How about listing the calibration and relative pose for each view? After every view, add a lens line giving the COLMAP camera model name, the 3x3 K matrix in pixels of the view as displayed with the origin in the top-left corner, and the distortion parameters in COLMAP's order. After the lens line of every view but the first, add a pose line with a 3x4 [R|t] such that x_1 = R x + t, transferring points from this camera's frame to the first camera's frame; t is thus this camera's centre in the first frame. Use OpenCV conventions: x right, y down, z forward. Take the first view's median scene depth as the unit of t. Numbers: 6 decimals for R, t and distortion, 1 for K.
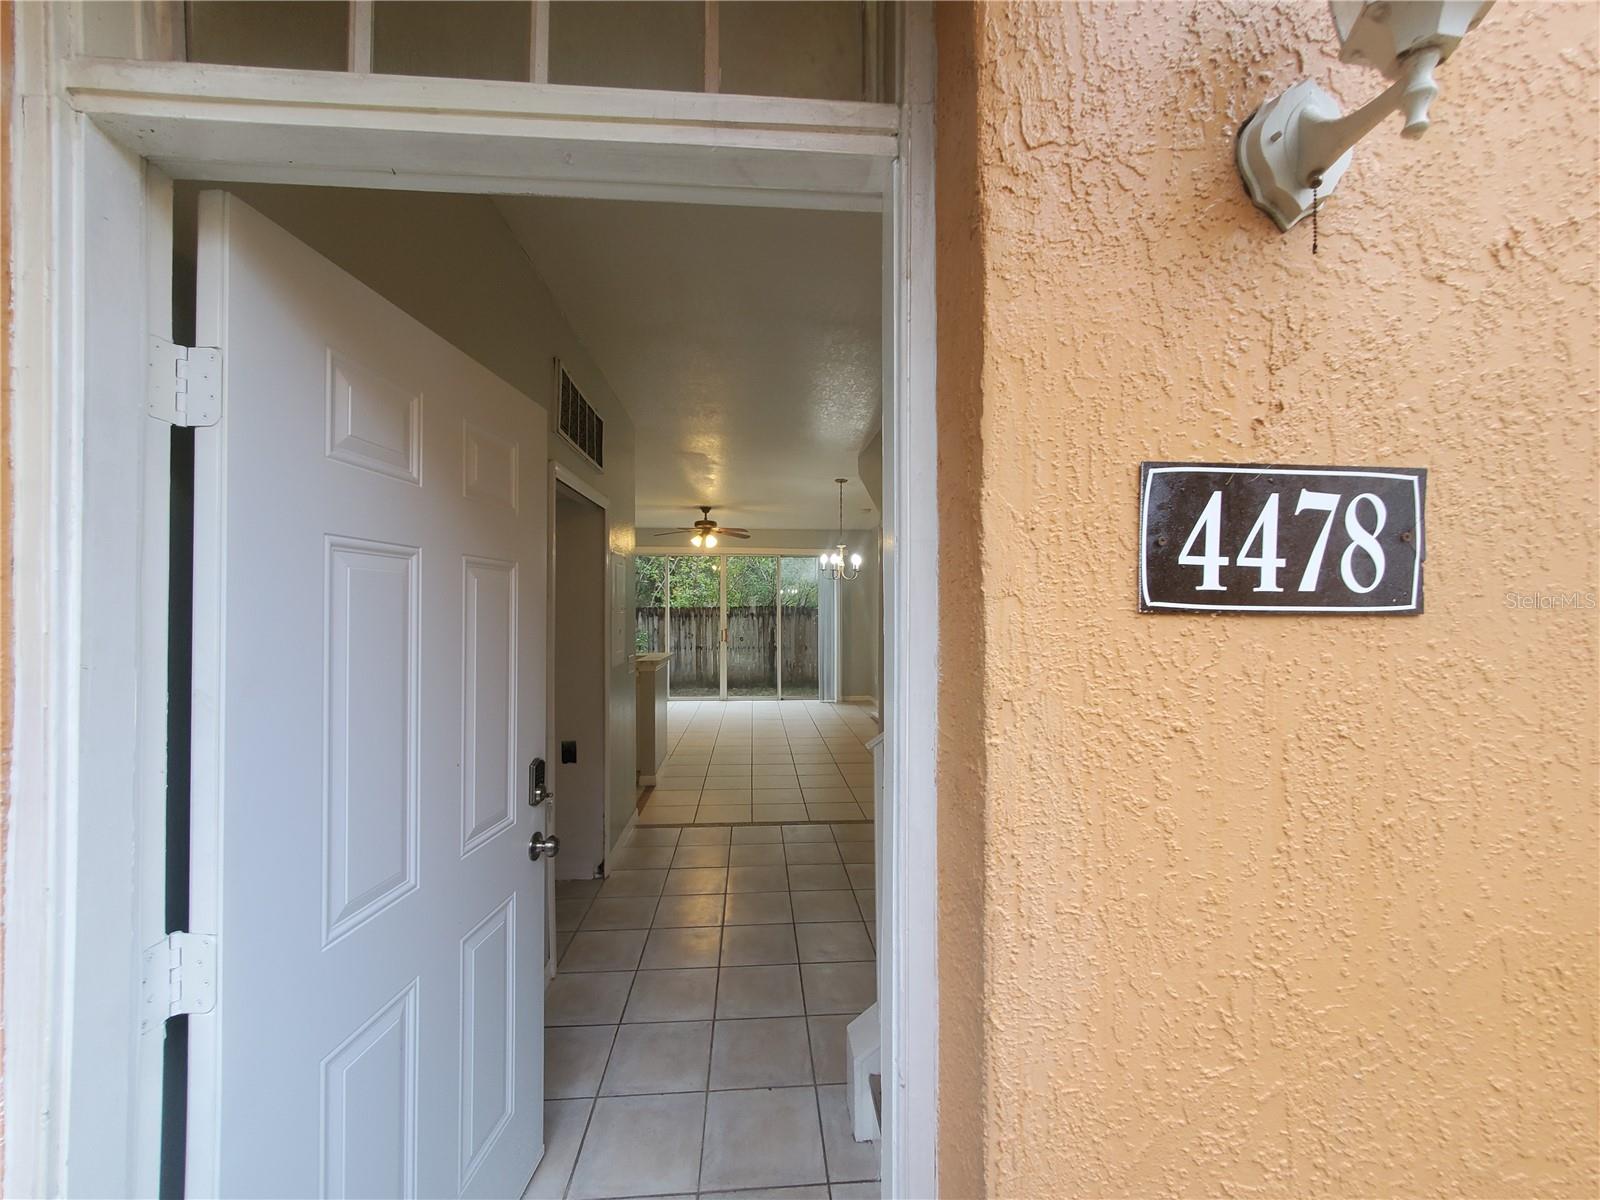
lens RADIAL K [[633.7, 0, 800.0], [0, 633.7, 600.0], [0, 0, 1]] dist [0.000939, 0.000056]
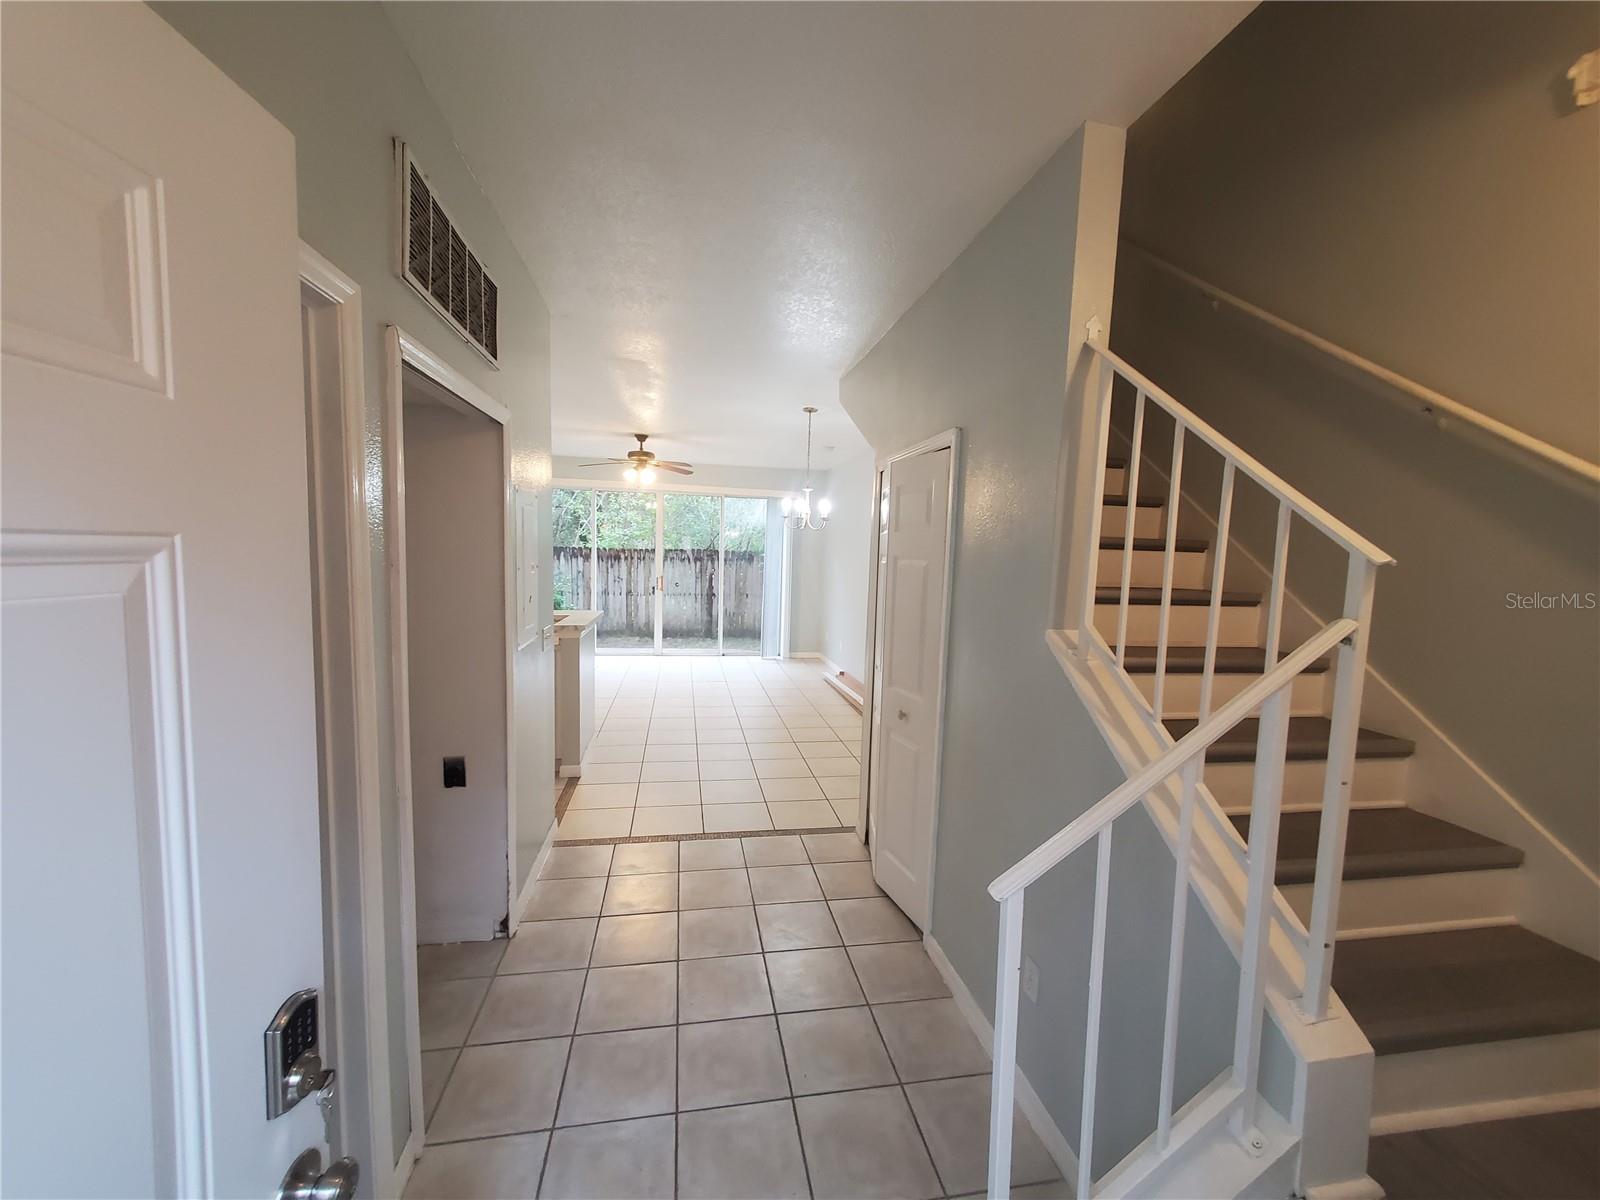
lens RADIAL K [[629.4, 0, 800.0], [0, 629.4, 600.0], [0, 0, 1]] dist [-0.001837, -0.000397]
pose [[0.993386, 0.021651, 0.112760, -0.026698], [-0.032444, 0.994970, 0.094777, -0.012912], [-0.110140, -0.097809, 0.989092, 0.116950]]
